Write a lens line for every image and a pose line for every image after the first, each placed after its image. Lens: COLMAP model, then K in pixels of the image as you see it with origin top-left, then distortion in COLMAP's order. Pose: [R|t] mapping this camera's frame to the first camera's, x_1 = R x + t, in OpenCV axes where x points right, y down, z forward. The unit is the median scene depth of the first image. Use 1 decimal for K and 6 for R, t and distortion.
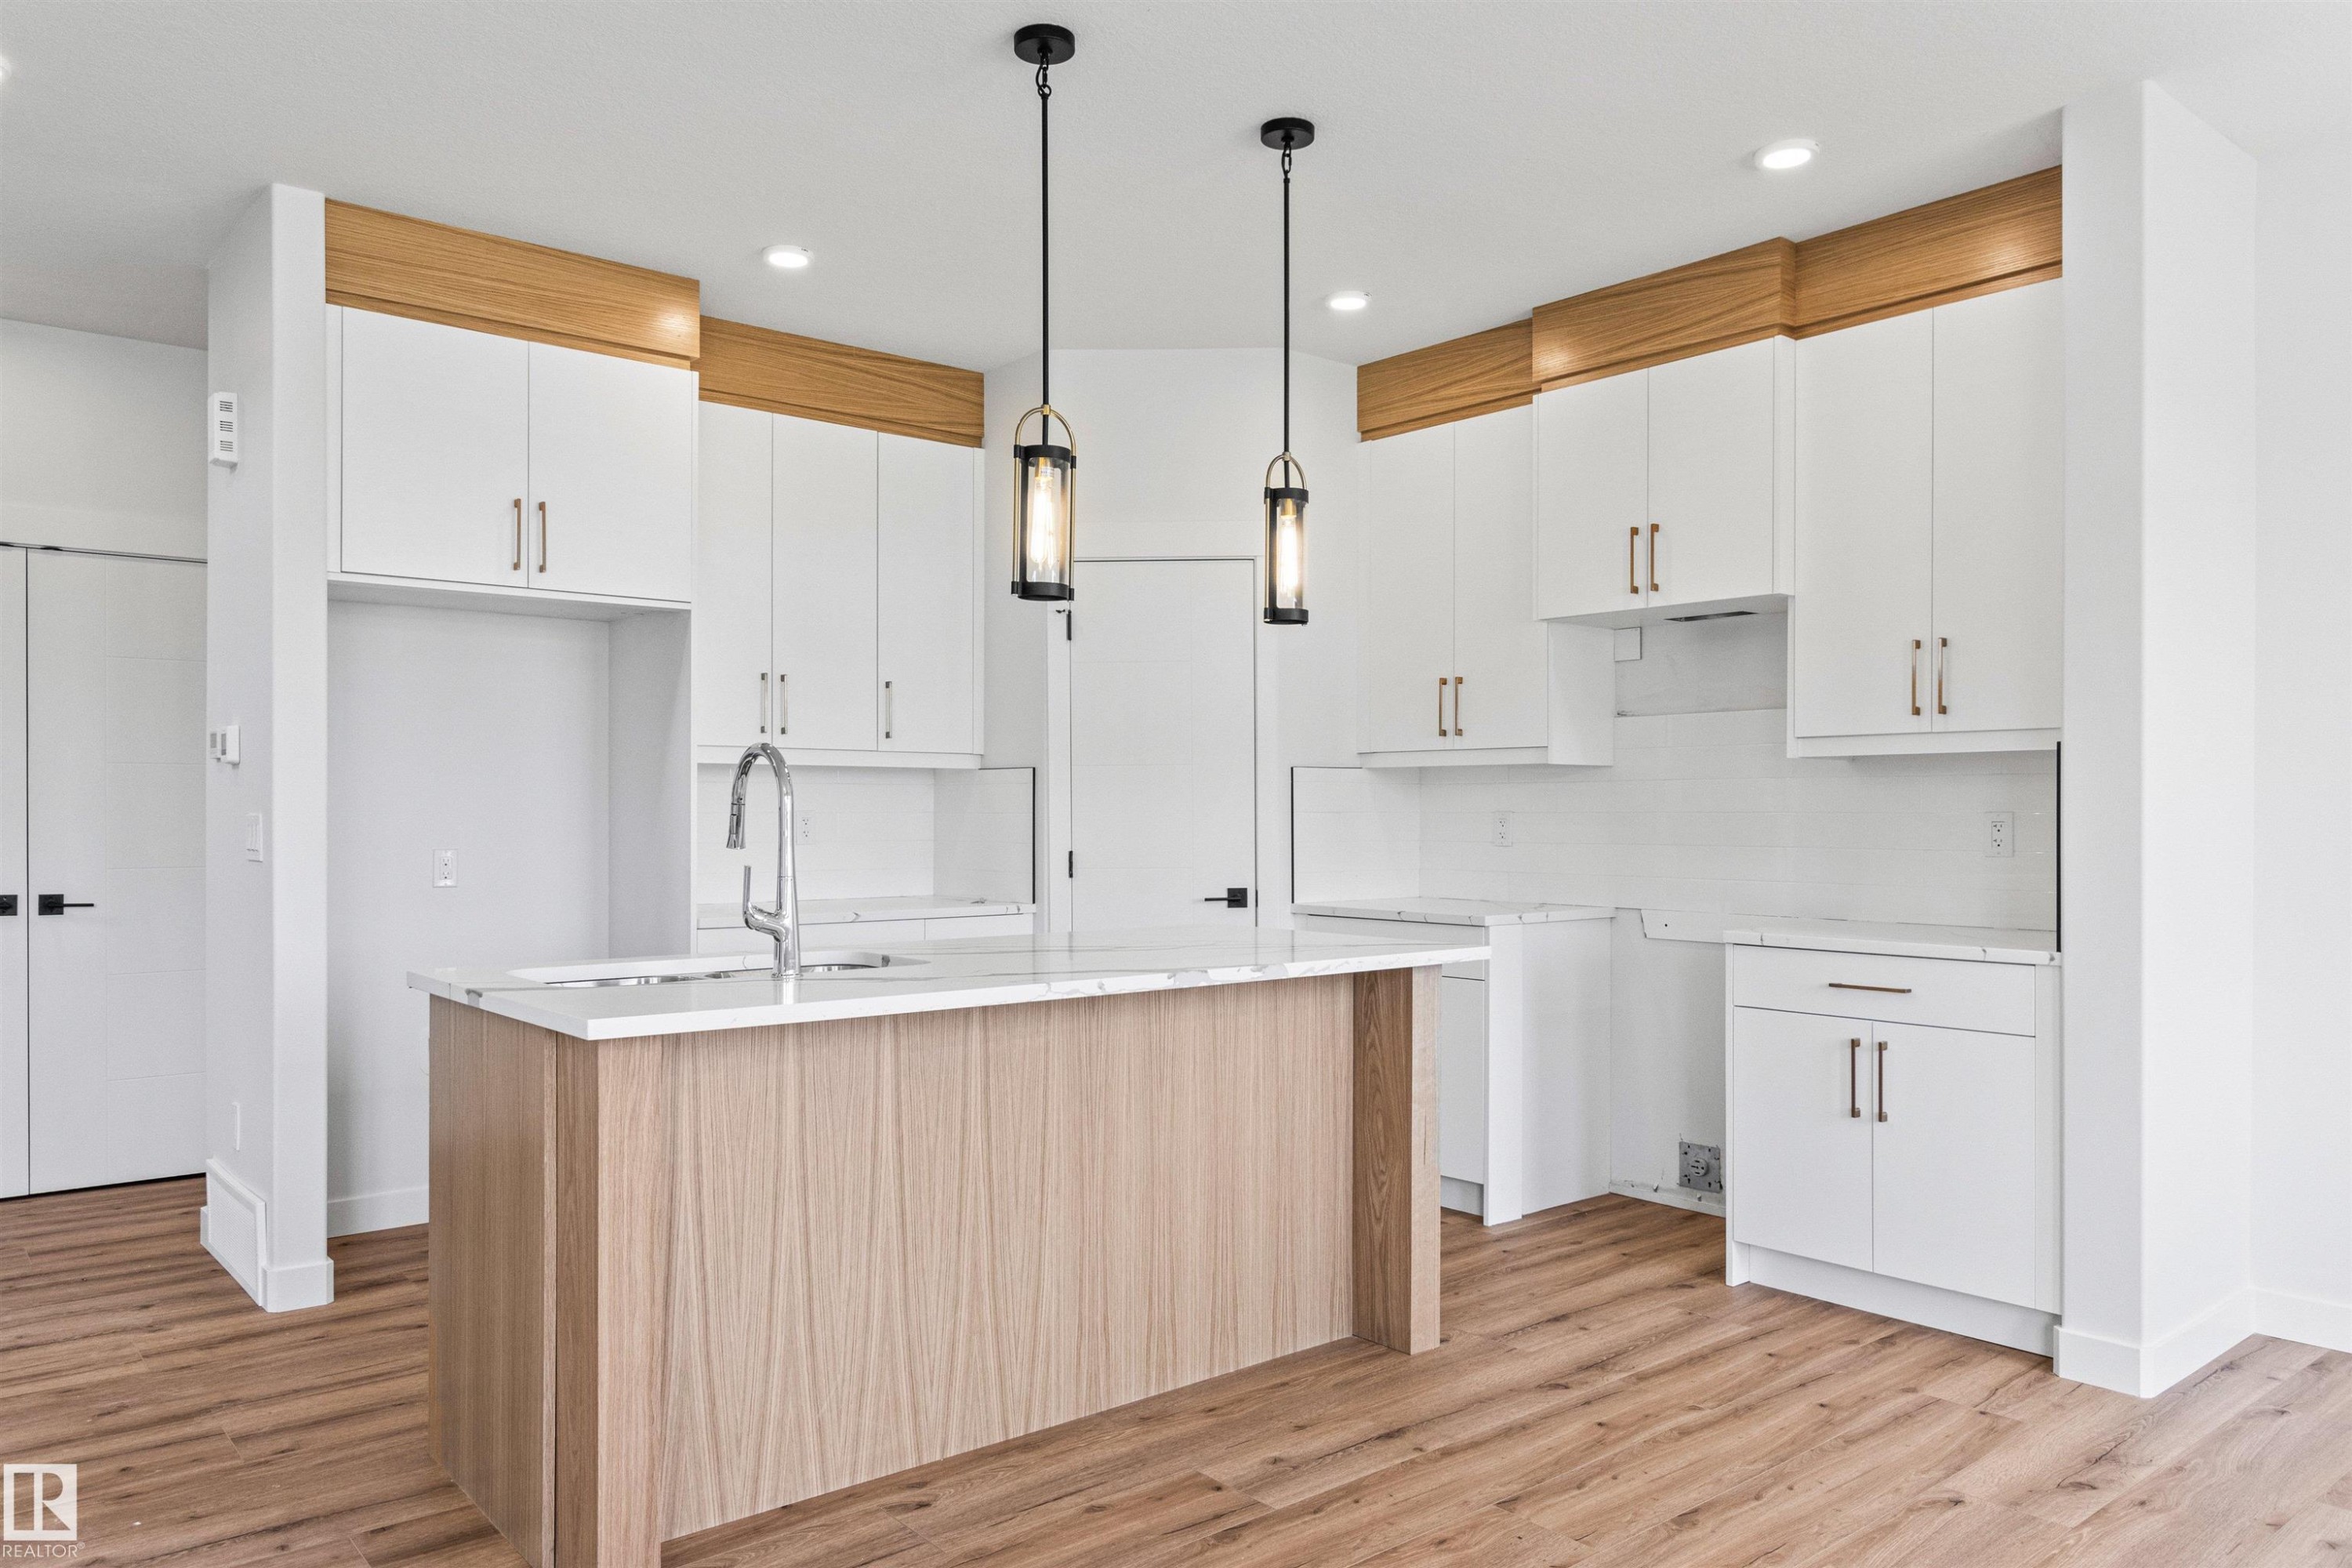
lens RADIAL K [[1602.0, 0, 1157.2], [0, 1602.0, 817.2], [0, 0, 1]] dist [0.001002, -0.002209]
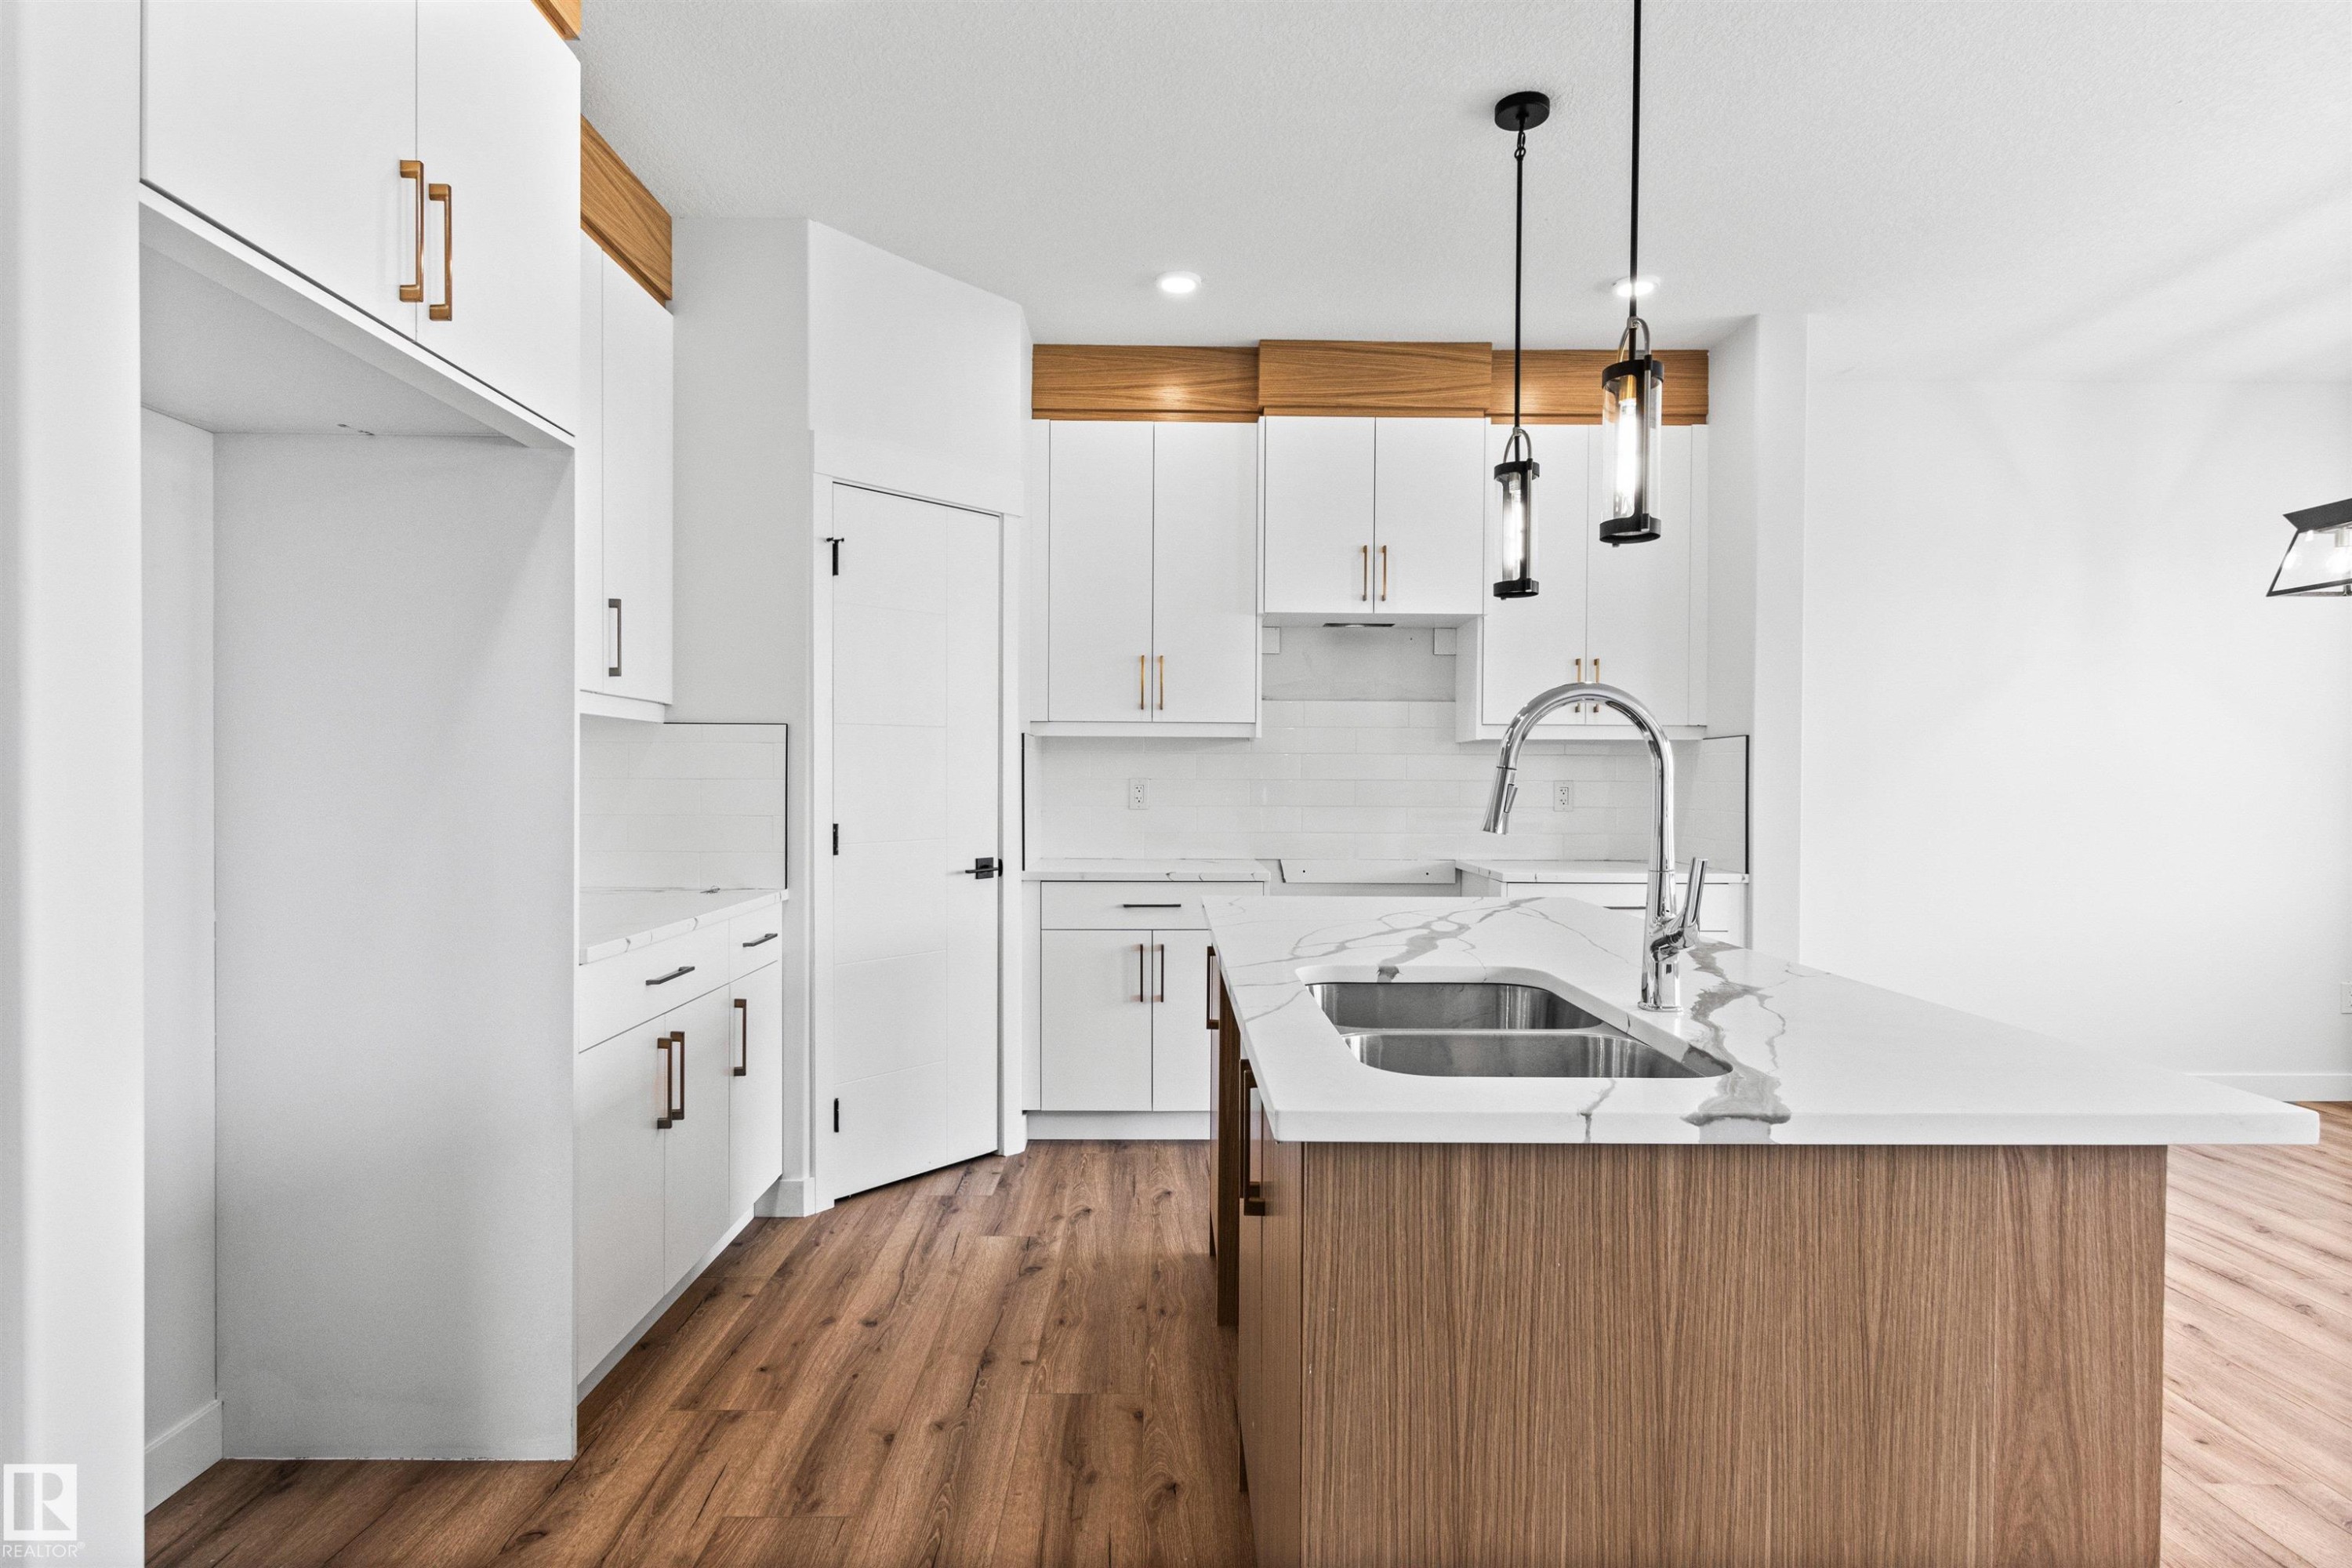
lens RADIAL K [[1220.7, 0, 1164.3], [0, 1220.7, 794.2], [0, 0, 1]] dist [0.008794, -0.004326]
pose [[0.632704, -0.006325, 0.774368, -0.636600], [-0.002500, 0.999945, 0.010211, -0.002223], [-0.774390, -0.008396, 0.632653, 0.652713]]
